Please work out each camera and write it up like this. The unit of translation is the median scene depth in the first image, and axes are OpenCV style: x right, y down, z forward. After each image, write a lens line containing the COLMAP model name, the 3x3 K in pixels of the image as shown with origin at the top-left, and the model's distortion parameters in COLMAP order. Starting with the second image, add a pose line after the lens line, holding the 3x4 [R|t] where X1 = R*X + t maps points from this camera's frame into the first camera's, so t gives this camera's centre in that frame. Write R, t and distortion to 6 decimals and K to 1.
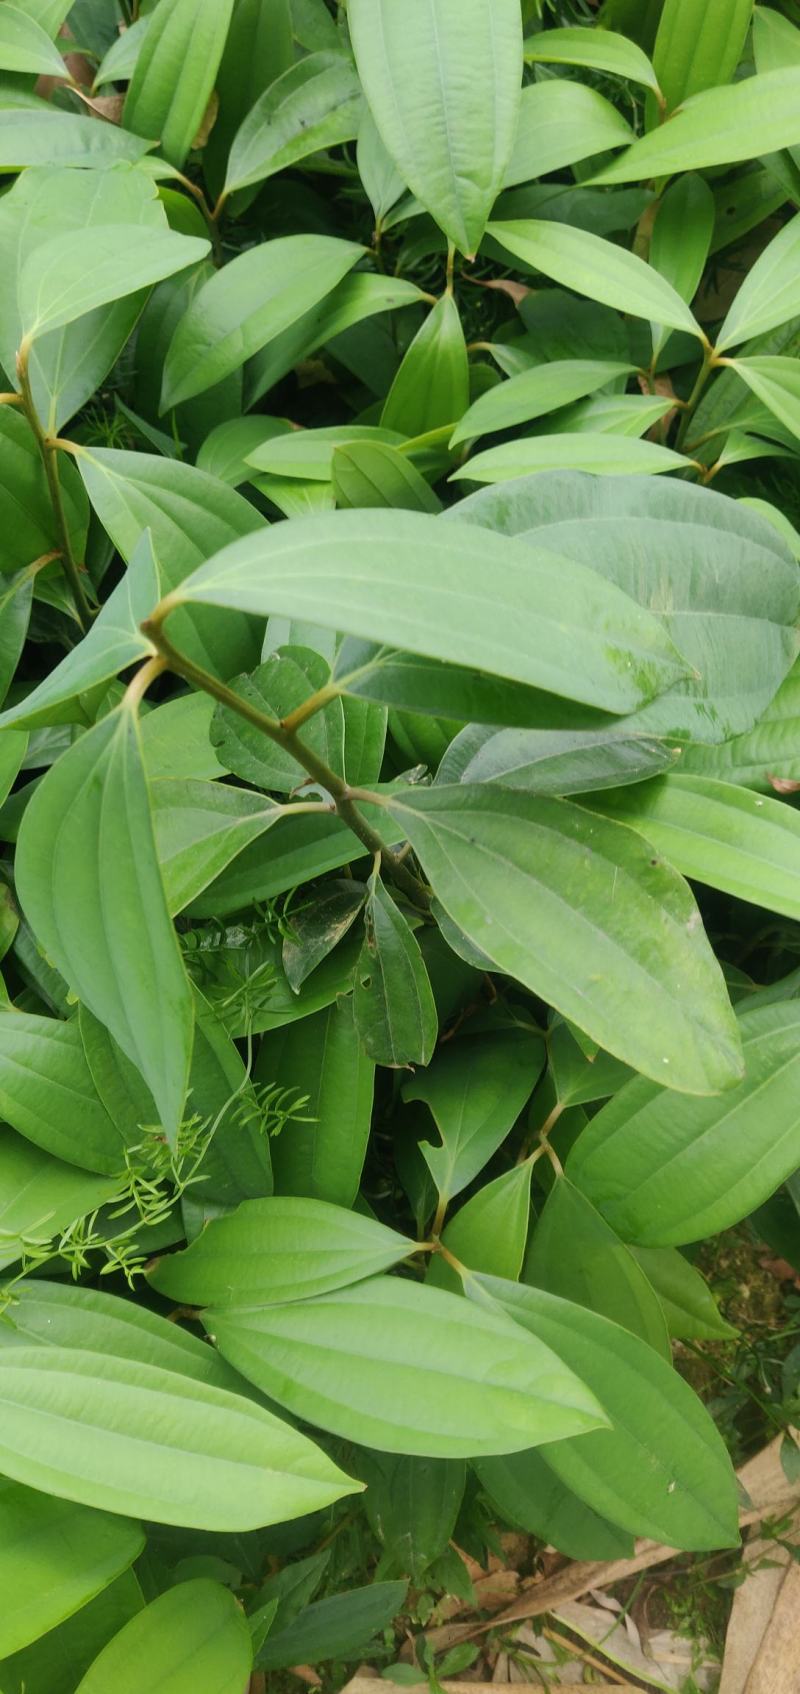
lens RADIAL K [[1213.8, 0, 400.0], [0, 1213.8, 847.0], [0, 0, 1]] dist [-0.001337, 0.000788]
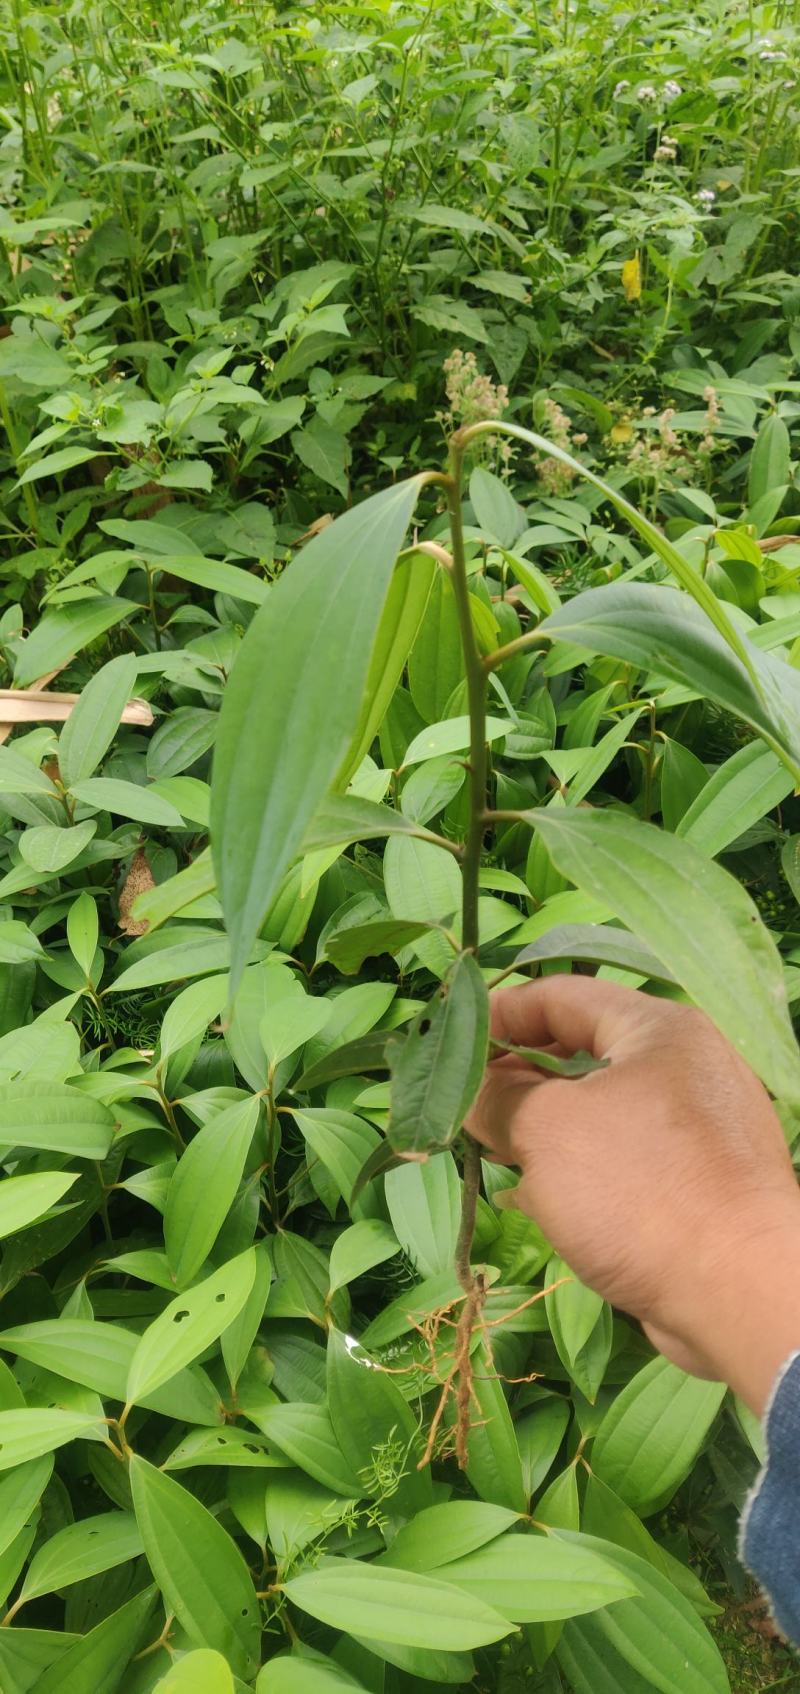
lens RADIAL K [[1336.0, 0, 400.0], [0, 1336.0, 847.0], [0, 0, 1]] dist [-0.047466, 0.006693]
pose [[0.988908, -0.105774, 0.104269, -0.226362], [0.140583, 0.893094, -0.427341, 0.220243], [-0.047920, 0.437259, 0.898058, -1.019144]]
